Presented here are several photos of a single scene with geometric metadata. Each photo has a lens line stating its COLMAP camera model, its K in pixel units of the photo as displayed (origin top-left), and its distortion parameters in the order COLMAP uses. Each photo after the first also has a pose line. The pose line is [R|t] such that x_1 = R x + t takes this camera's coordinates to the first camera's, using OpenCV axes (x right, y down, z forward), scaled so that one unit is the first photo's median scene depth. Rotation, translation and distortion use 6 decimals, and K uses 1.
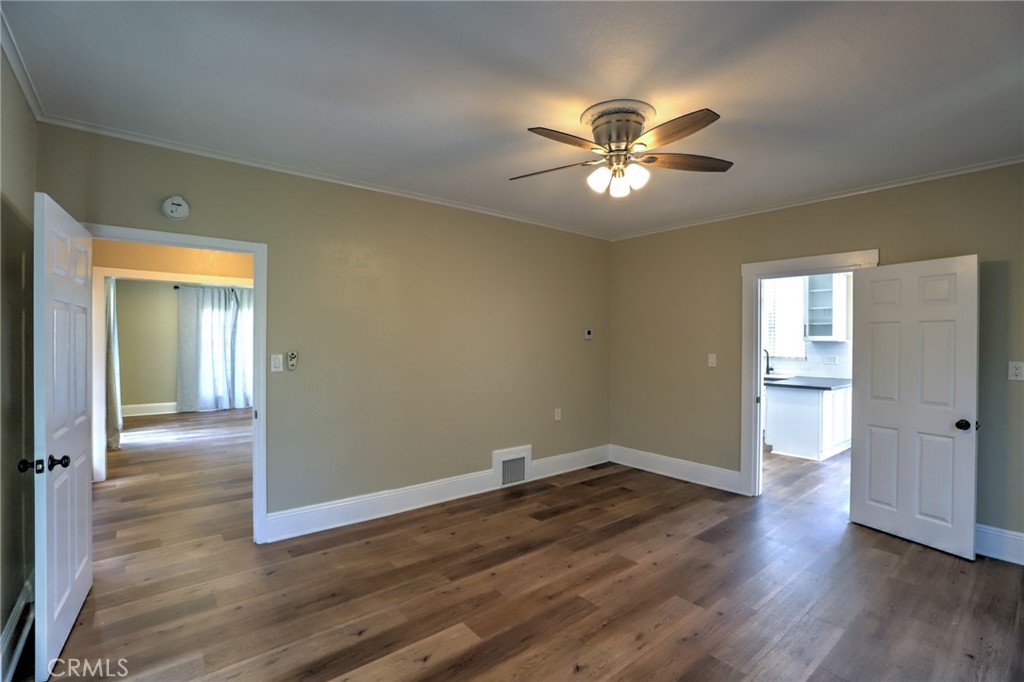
lens RADIAL K [[466.0, 0, 514.6], [0, 466.0, 342.5], [0, 0, 1]] dist [-0.042369, 0.015068]
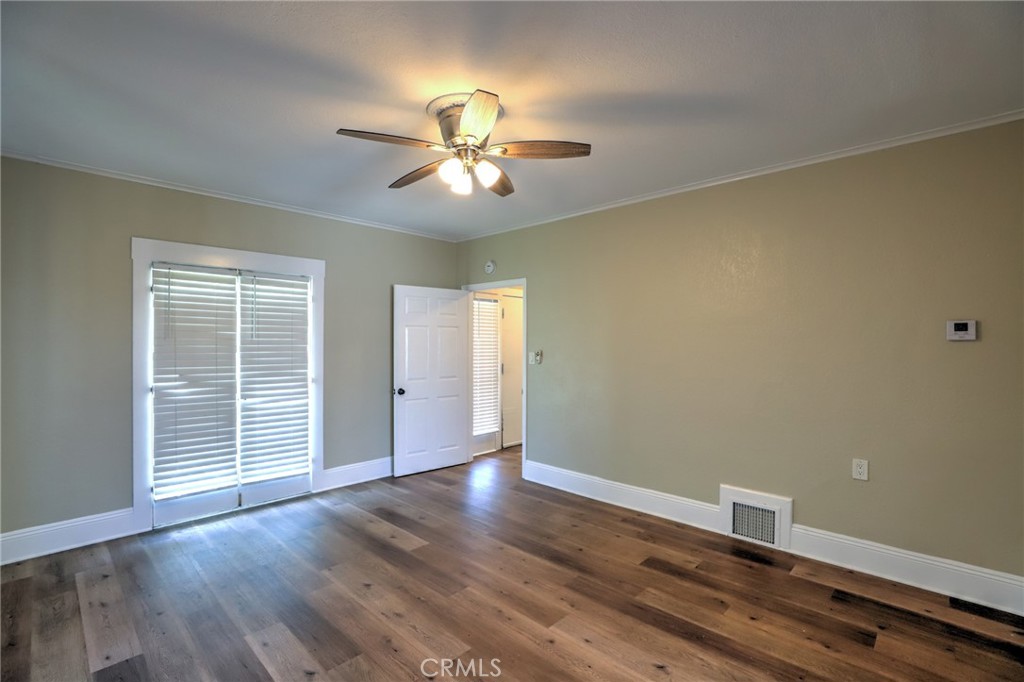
lens RADIAL K [[466.0, 0, 514.6], [0, 466.0, 342.5], [0, 0, 1]] dist [-0.042369, 0.015068]
pose [[0.125396, -0.003071, -0.992102, 0.885104], [-0.005746, 0.999976, -0.003821, 0.001029], [0.992090, 0.006180, 0.125375, 0.723544]]
